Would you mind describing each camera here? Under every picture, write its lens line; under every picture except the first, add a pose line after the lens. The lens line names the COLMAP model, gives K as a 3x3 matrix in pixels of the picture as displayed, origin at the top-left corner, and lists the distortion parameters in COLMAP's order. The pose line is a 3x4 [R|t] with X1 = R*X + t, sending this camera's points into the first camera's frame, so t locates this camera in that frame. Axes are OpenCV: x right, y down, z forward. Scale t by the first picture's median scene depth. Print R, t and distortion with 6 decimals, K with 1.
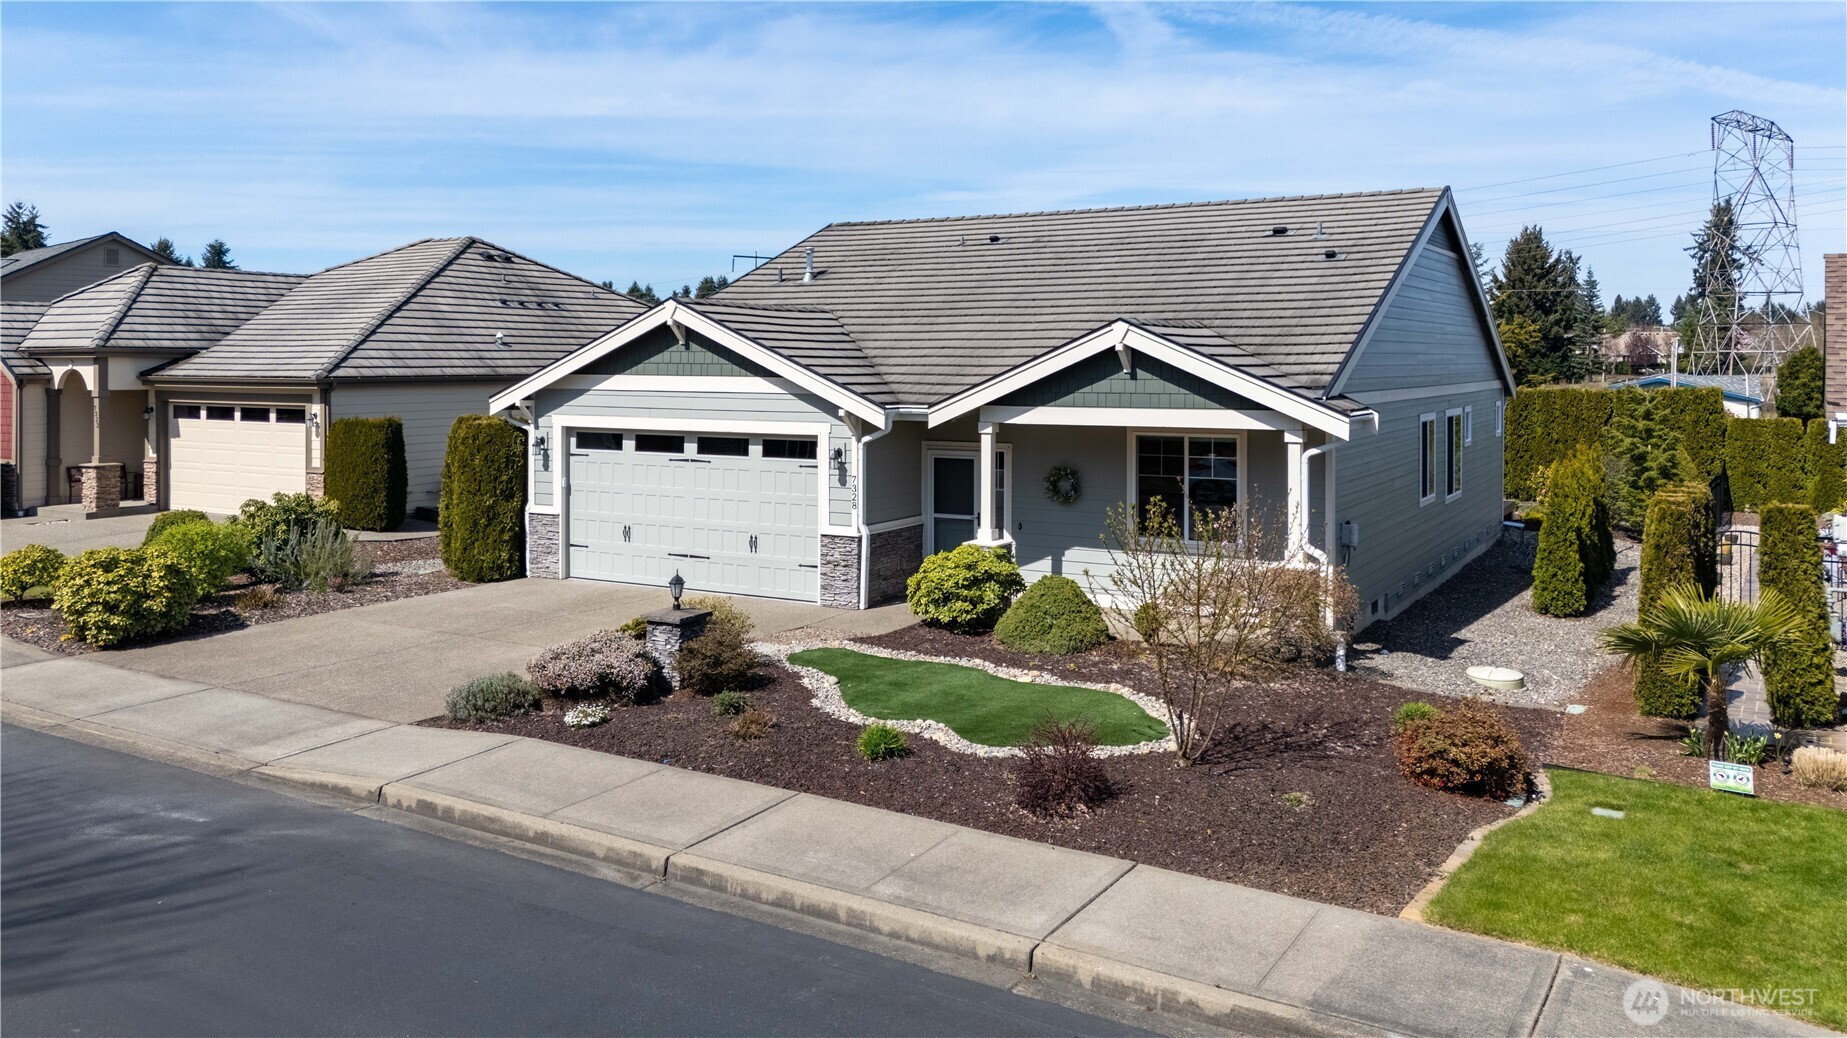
lens RADIAL K [[1294.9, 0, 923.5], [0, 1294.9, 519.0], [0, 0, 1]] dist [0.029076, 0.000927]
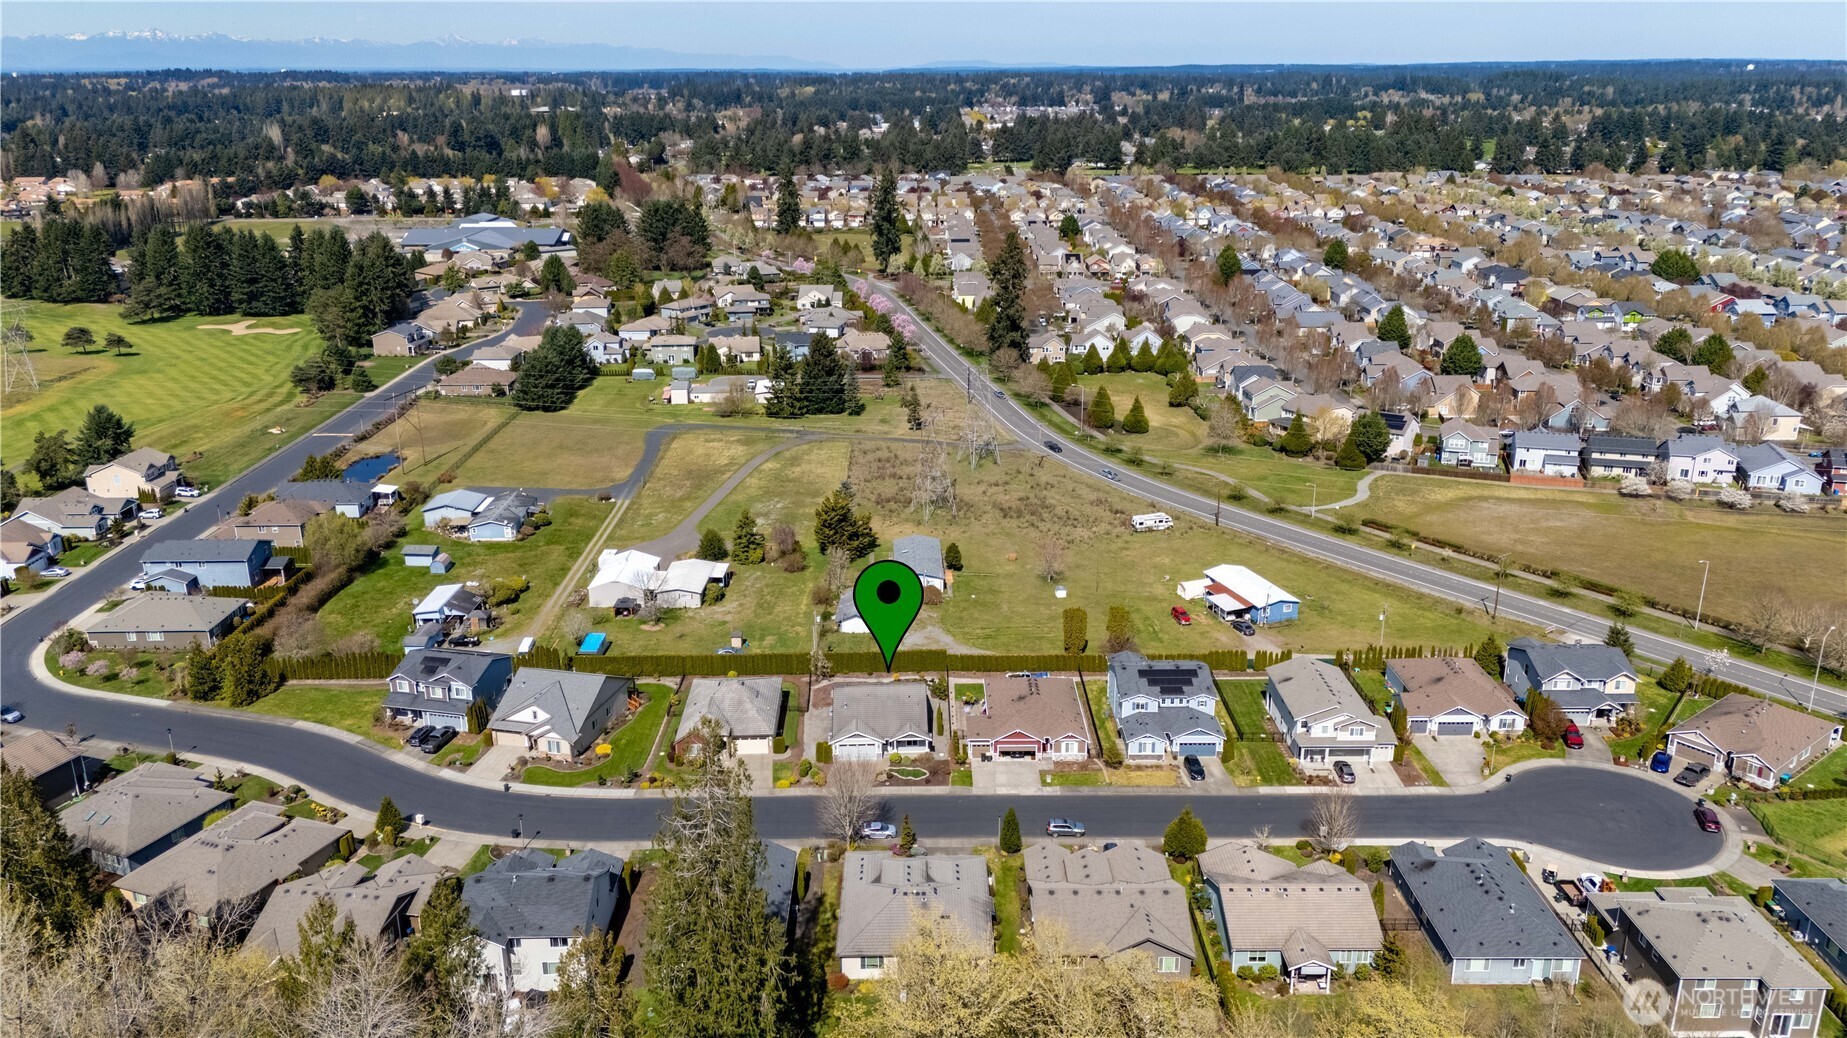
lens RADIAL K [[1294.9, 0, 923.5], [0, 1294.9, 519.0], [0, 0, 1]] dist [0.029076, 0.000927]
pose [[0.846263, -0.172123, 0.504195, -4.538846], [0.013899, 0.953184, 0.302071, -4.758057], [-0.532584, -0.248624, 0.809037, -6.794917]]
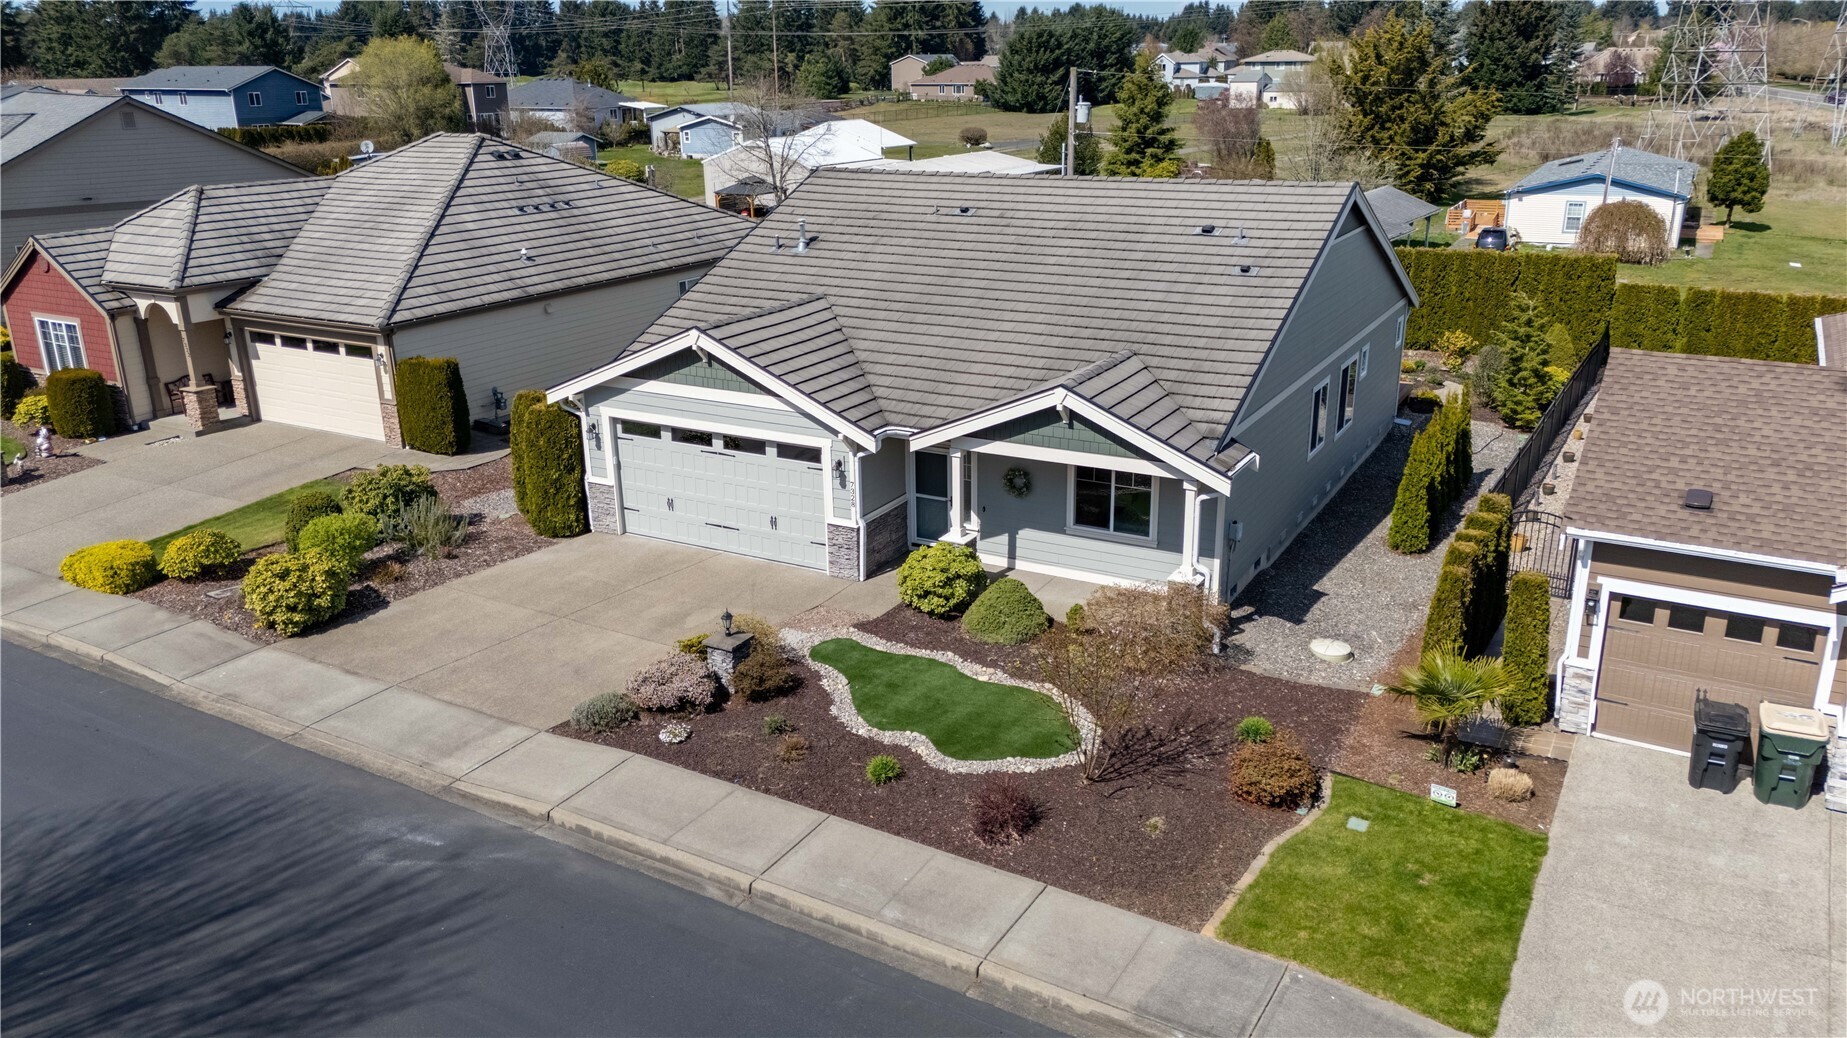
lens RADIAL K [[1332.1, 0, 923.5], [0, 1332.1, 519.0], [0, 0, 1]] dist [0.040565, -0.004076]
pose [[0.999764, -0.020687, 0.006692, 0.007336], [0.017533, 0.949090, 0.314517, -0.440629], [-0.012858, -0.314325, 0.949228, -0.267411]]
